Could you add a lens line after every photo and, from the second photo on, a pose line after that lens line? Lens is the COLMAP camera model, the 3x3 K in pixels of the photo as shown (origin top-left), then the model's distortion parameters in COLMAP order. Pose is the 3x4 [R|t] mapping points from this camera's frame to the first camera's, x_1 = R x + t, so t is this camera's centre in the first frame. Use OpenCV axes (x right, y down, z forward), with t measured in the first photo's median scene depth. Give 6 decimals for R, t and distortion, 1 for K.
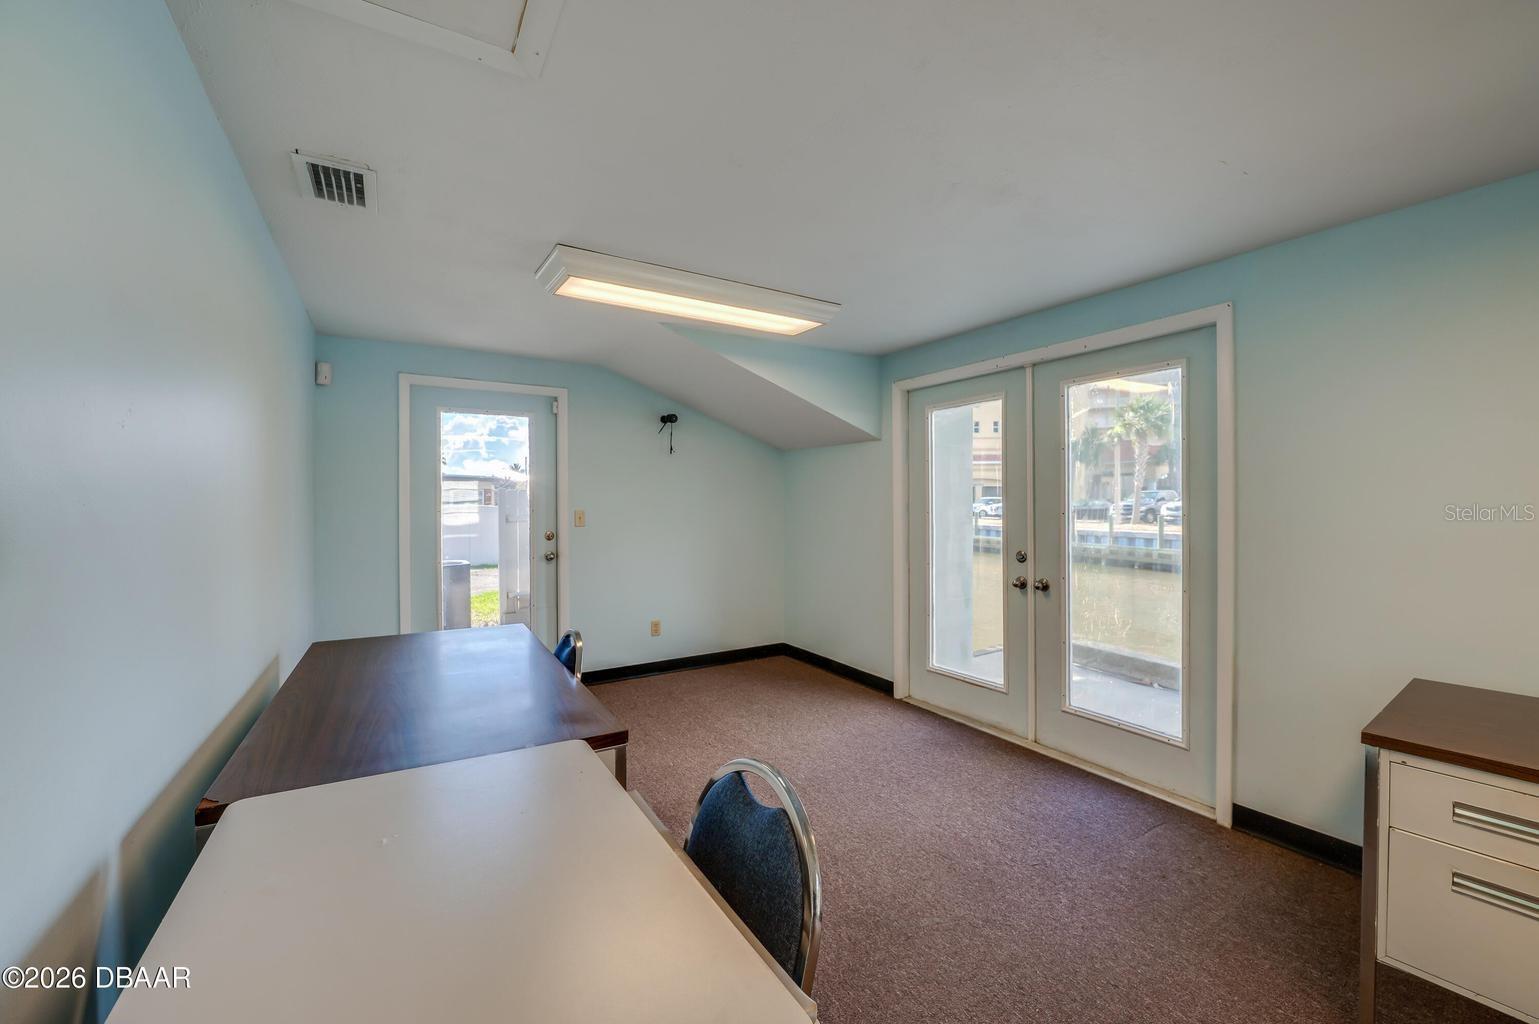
lens RADIAL K [[623.1, 0, 769.9], [0, 623.1, 503.4], [0, 0, 1]] dist [-0.017480, 0.001680]
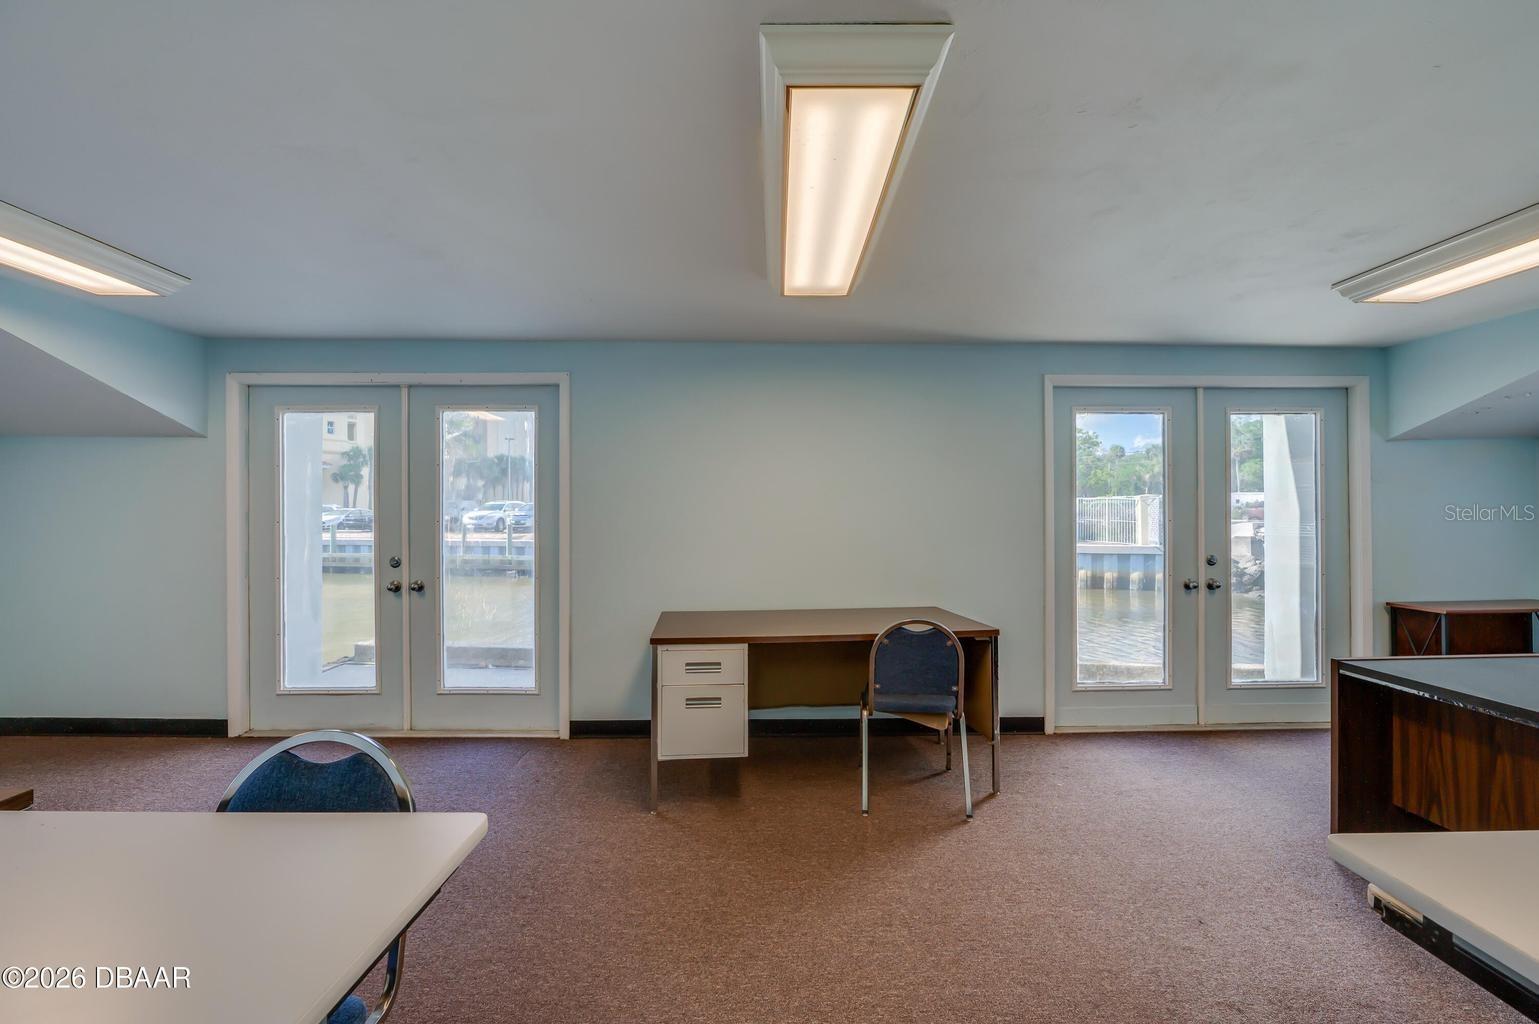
lens RADIAL K [[623.1, 0, 769.8], [0, 623.1, 511.5], [0, 0, 1]] dist [-0.017480, 0.001680]
pose [[0.512818, 0.003235, 0.858491, -0.187732], [-0.000909, 0.999994, -0.003225, 0.001179], [-0.858497, 0.000873, 0.512818, -0.107592]]
